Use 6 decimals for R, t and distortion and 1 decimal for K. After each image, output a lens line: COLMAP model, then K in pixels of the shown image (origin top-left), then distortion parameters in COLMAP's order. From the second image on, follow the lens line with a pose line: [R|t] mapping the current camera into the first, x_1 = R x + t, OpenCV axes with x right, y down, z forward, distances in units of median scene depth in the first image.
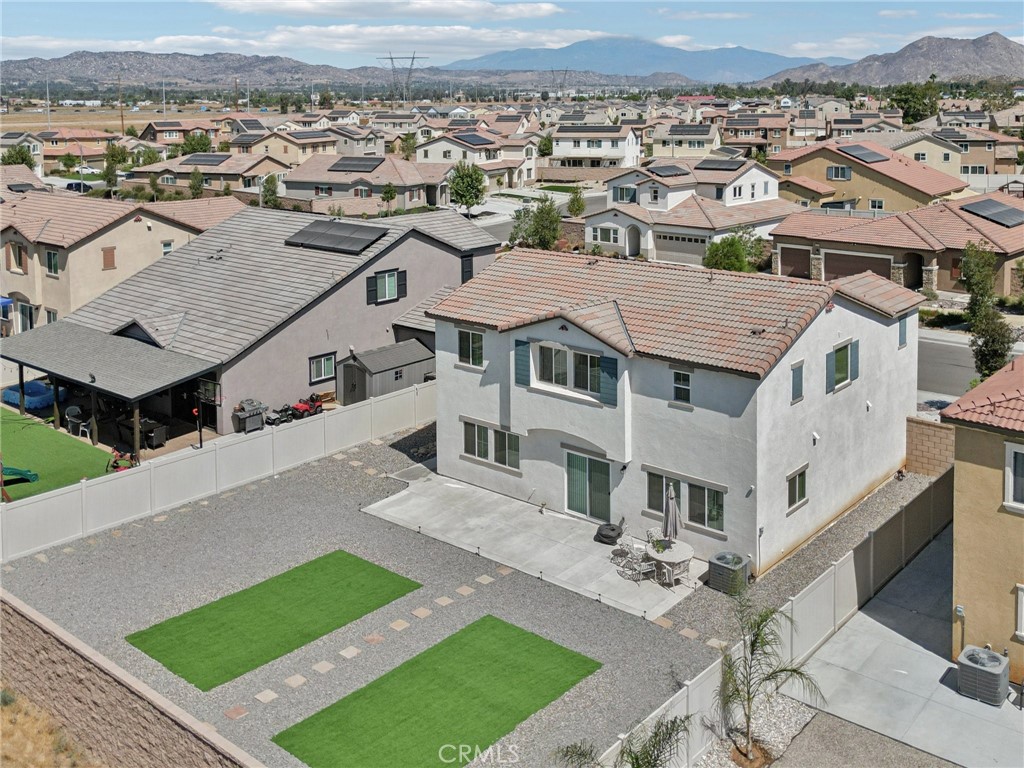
lens RADIAL K [[1011.2, 0, 503.4], [0, 1011.2, 145.5], [0, 0, 1]] dist [0.031736, -0.008447]
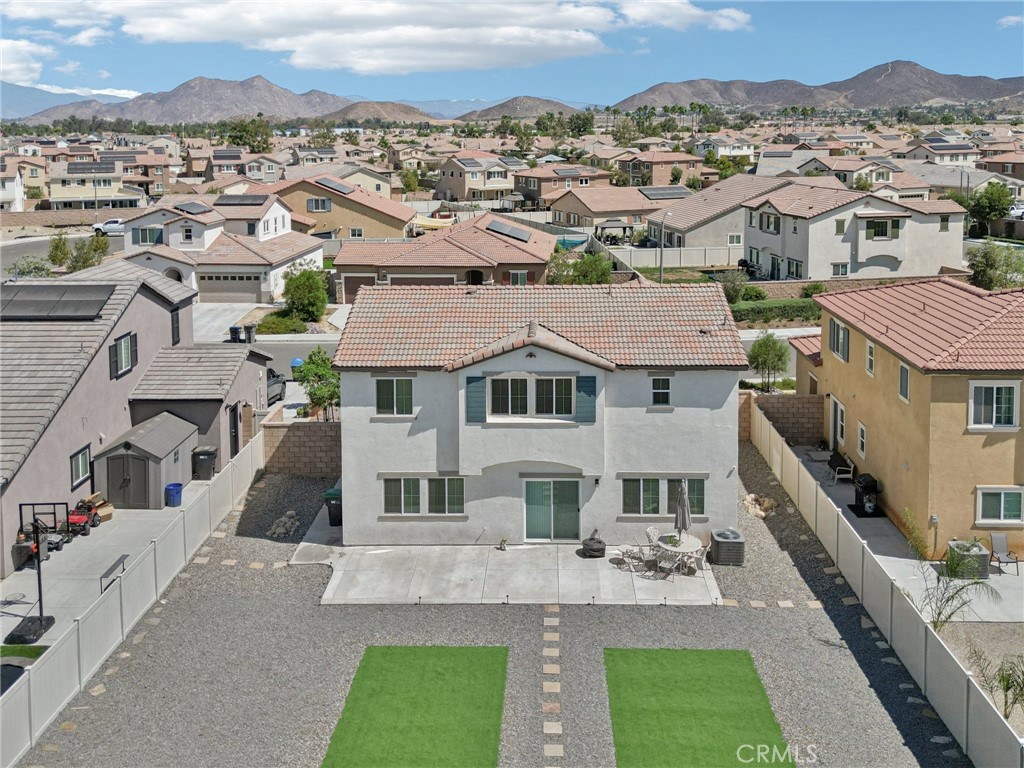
lens RADIAL K [[1010.9, 0, 515.5], [0, 1010.9, 199.9], [0, 0, 1]] dist [0.034487, -0.007385]
pose [[0.774420, -0.037973, 0.631532, -0.529568], [0.027777, 0.999275, 0.026023, 0.003811], [-0.632062, -0.002611, 0.774913, 0.234227]]
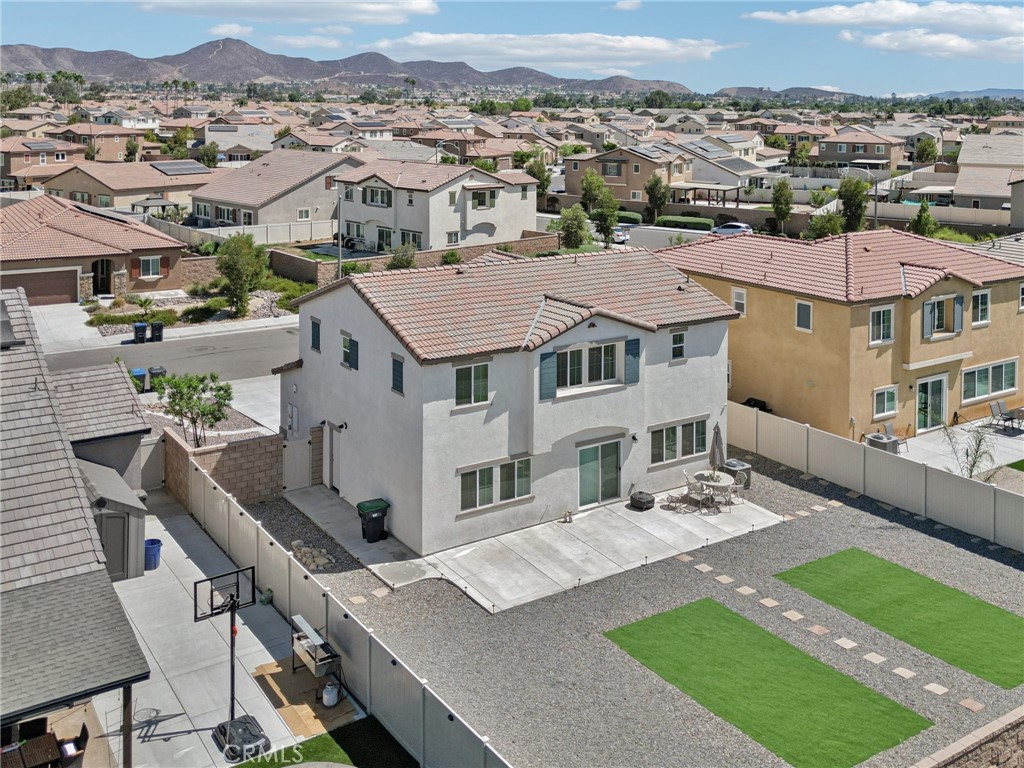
lens RADIAL K [[1011.2, 0, 503.4], [0, 1011.2, 145.5], [0, 0, 1]] dist [0.031736, -0.008447]
pose [[0.273242, -0.022187, 0.961689, -0.875967], [0.030220, 0.999439, 0.014472, -0.015666], [-0.961471, 0.025108, 0.273759, 0.753208]]
